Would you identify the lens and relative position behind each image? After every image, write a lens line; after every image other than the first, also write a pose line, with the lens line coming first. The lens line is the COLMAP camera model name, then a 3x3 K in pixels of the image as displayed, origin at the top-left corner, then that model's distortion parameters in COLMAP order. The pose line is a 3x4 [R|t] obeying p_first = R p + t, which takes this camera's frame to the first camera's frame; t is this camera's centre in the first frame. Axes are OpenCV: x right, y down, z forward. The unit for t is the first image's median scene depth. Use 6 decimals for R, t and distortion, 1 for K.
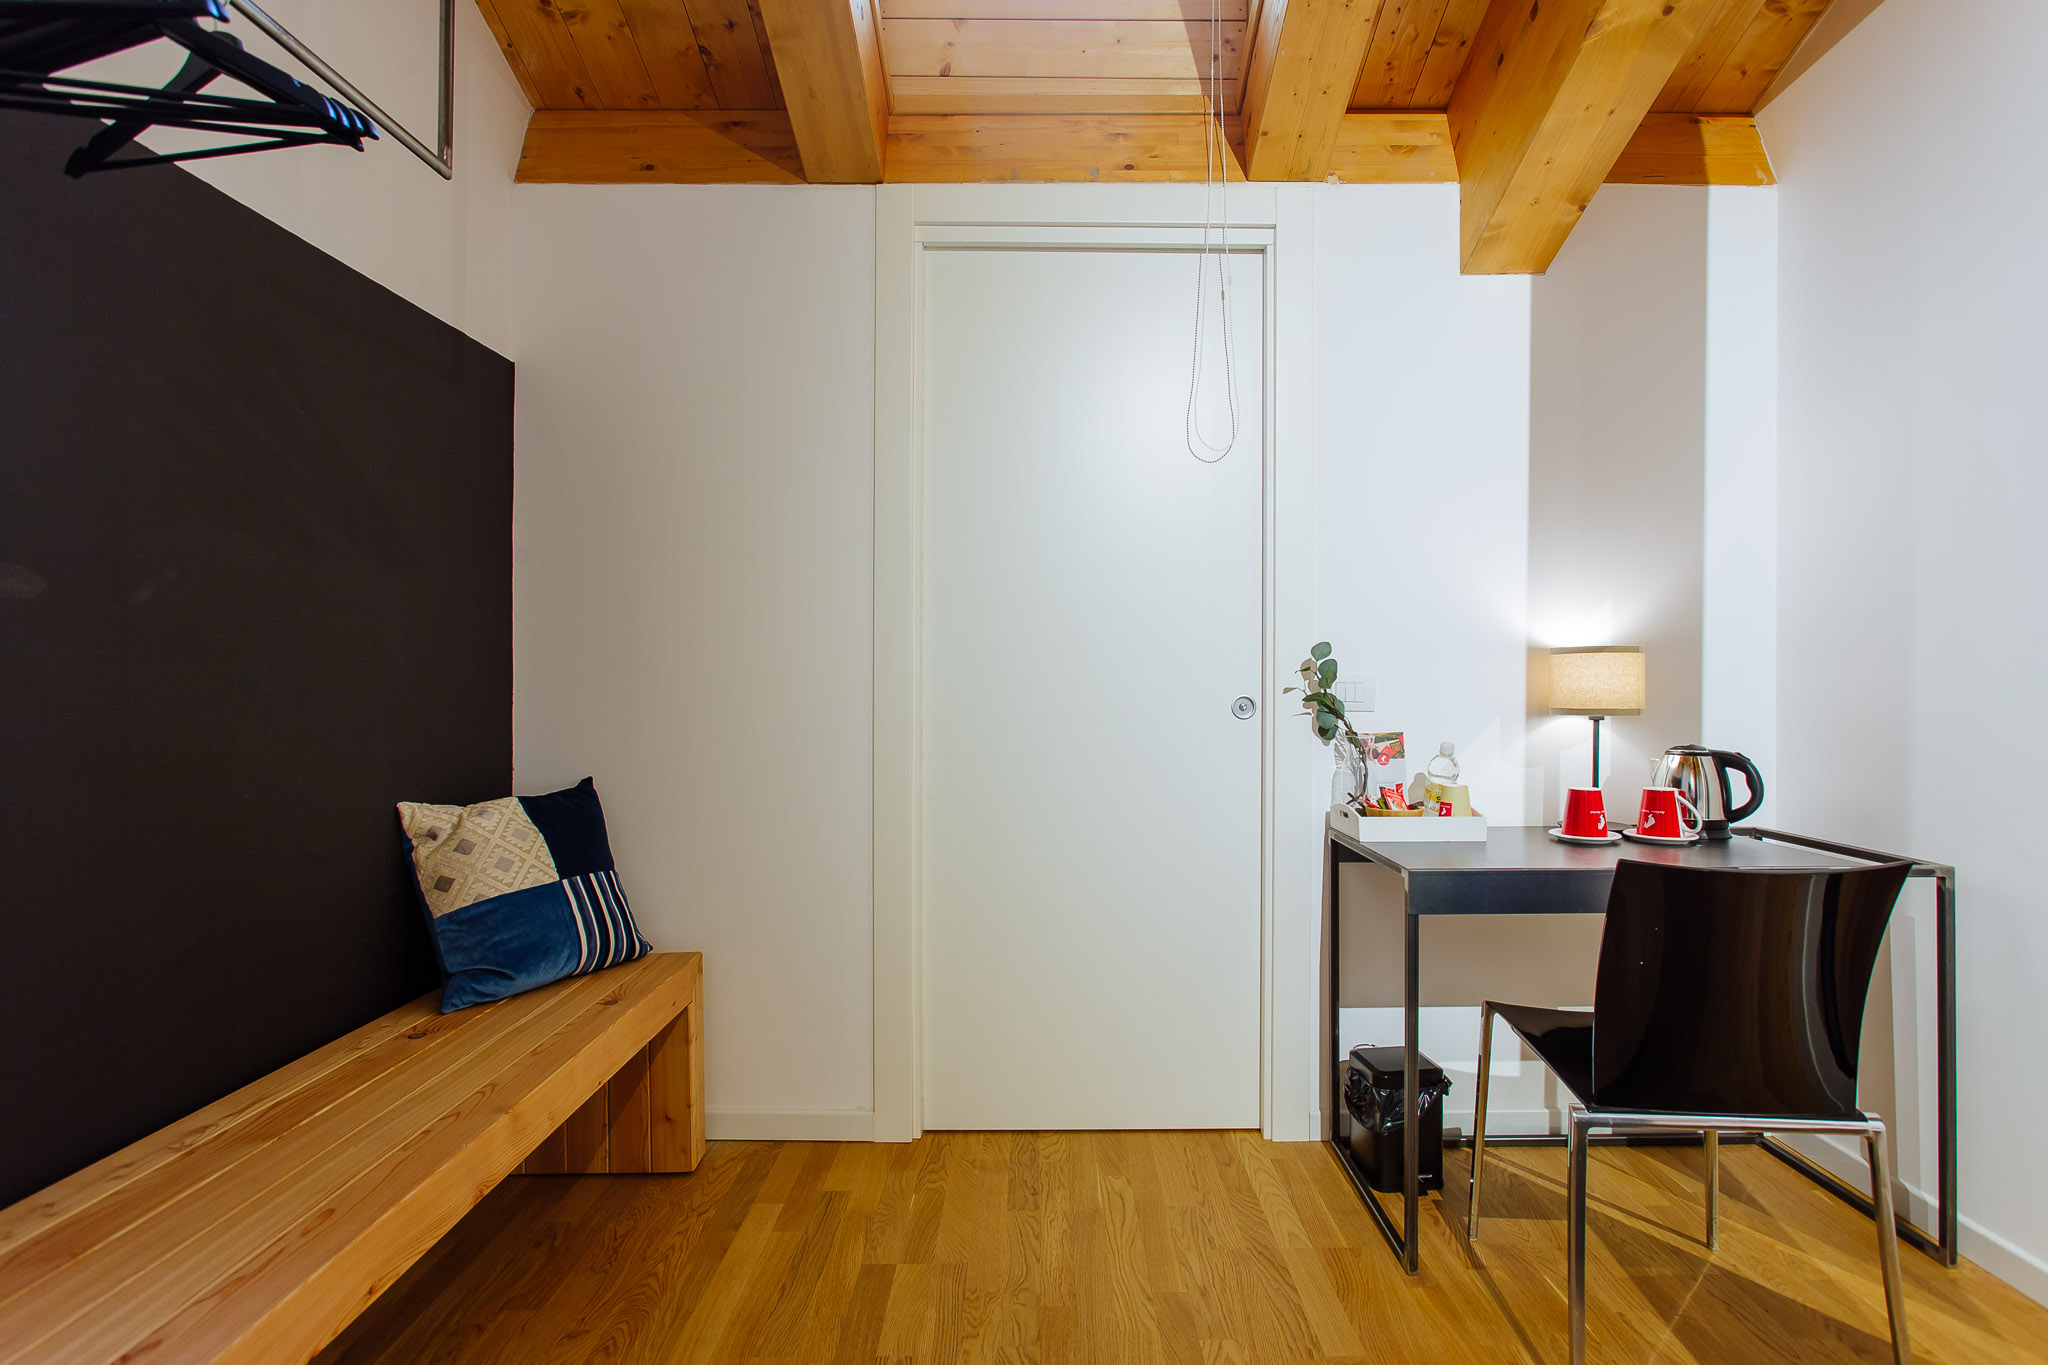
lens RADIAL K [[996.9, 0, 1031.6], [0, 996.9, 678.1], [0, 0, 1]] dist [-0.010617, 0.003258]
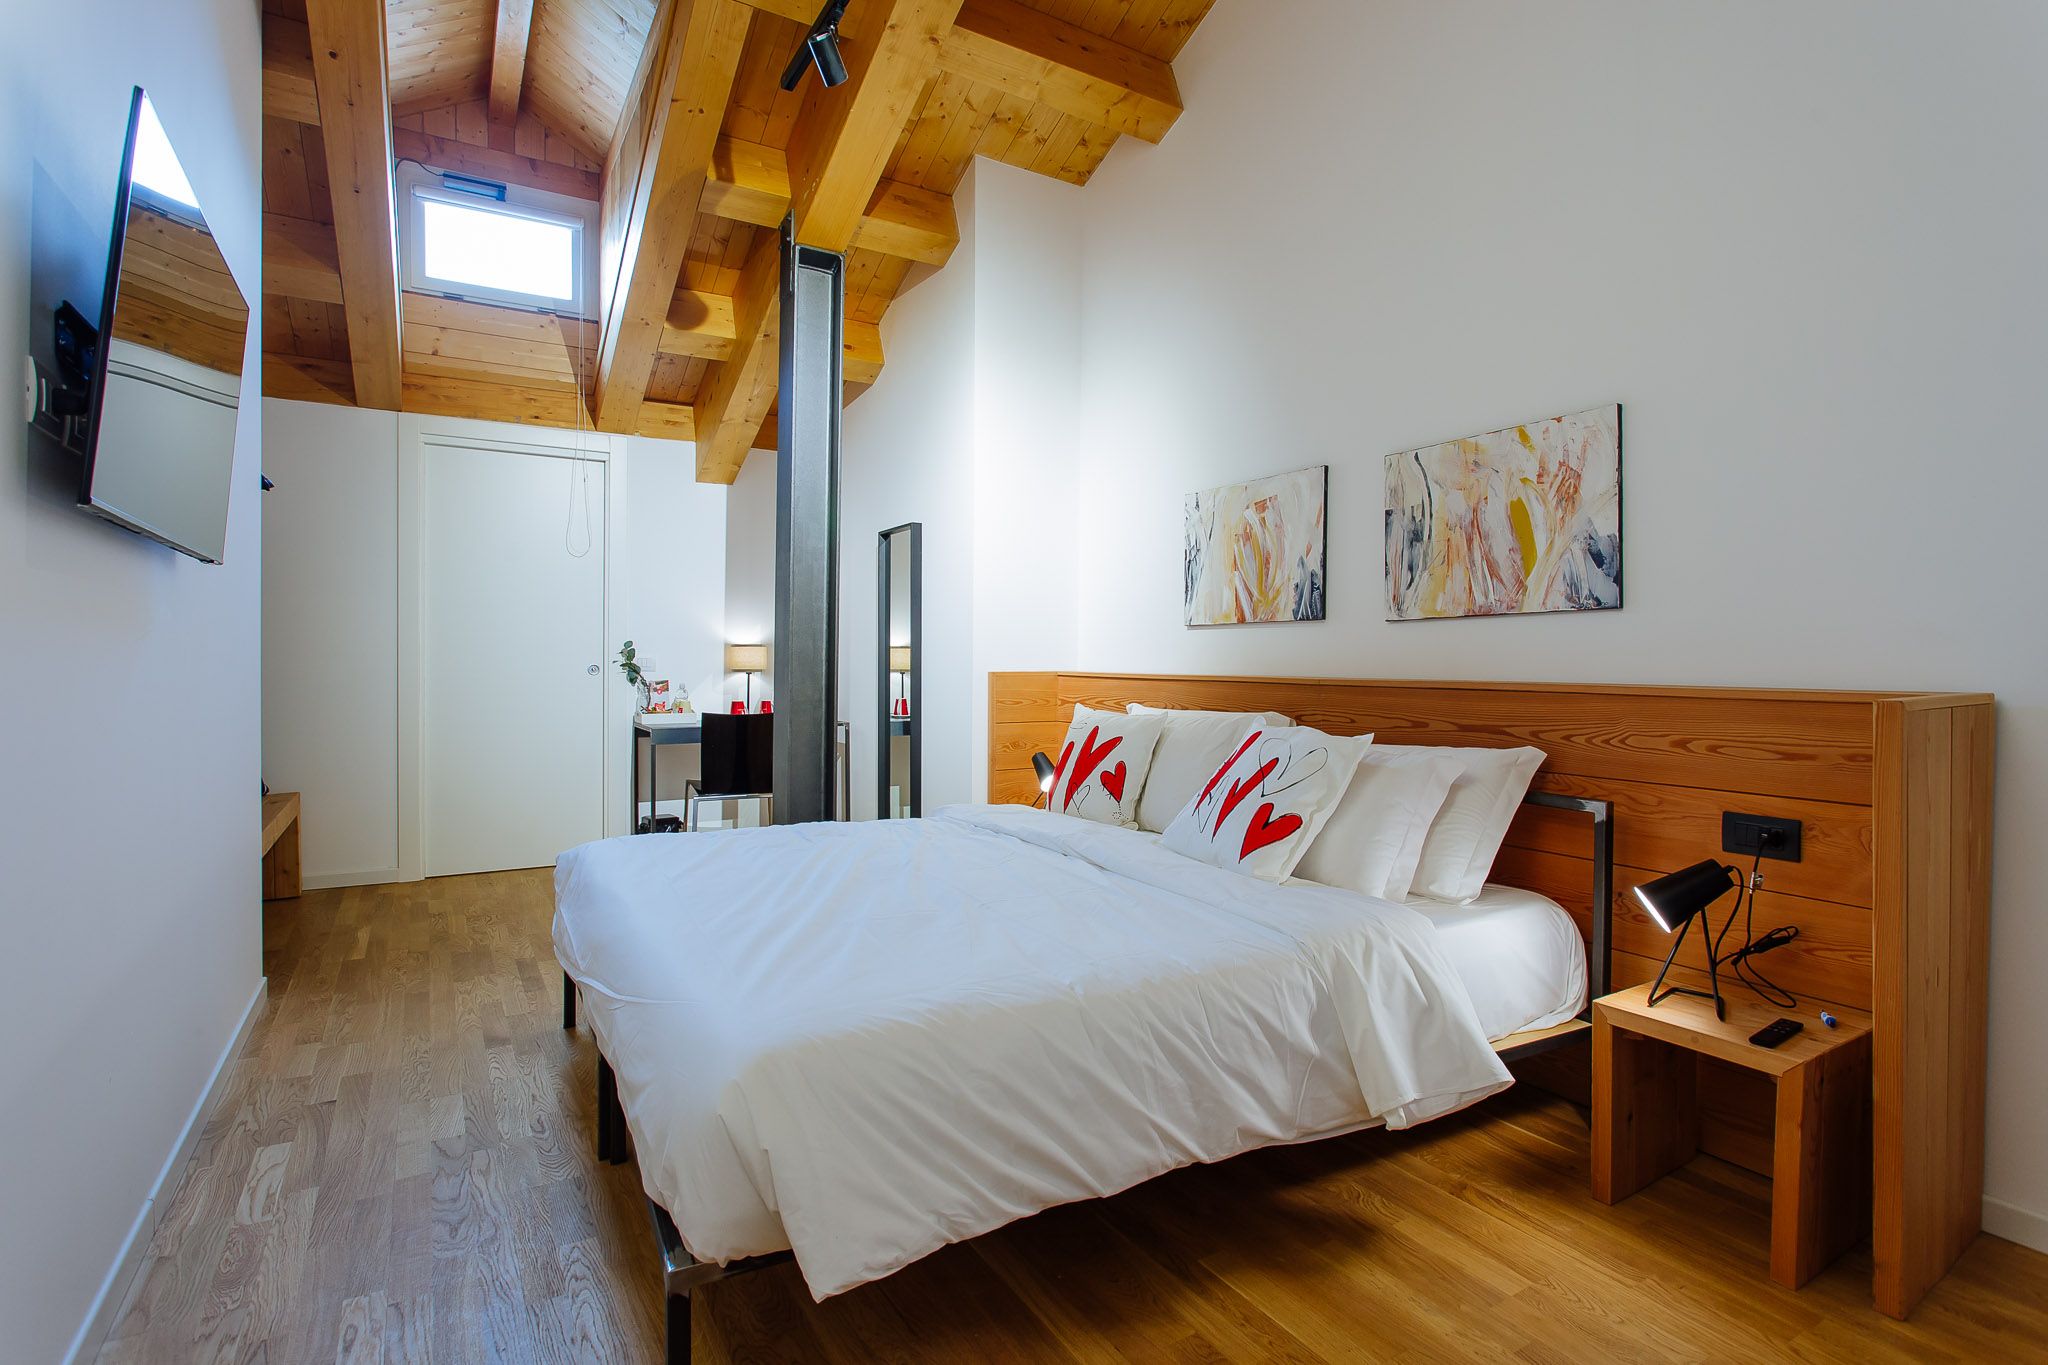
lens RADIAL K [[996.9, 0, 1035.6], [0, 996.9, 665.3], [0, 0, 1]] dist [-0.010617, 0.003258]
pose [[0.844999, -0.000141, 0.534767, -0.138842], [-0.002454, 0.999988, 0.004140, 0.008254], [-0.534762, -0.004811, 0.844989, -1.388721]]
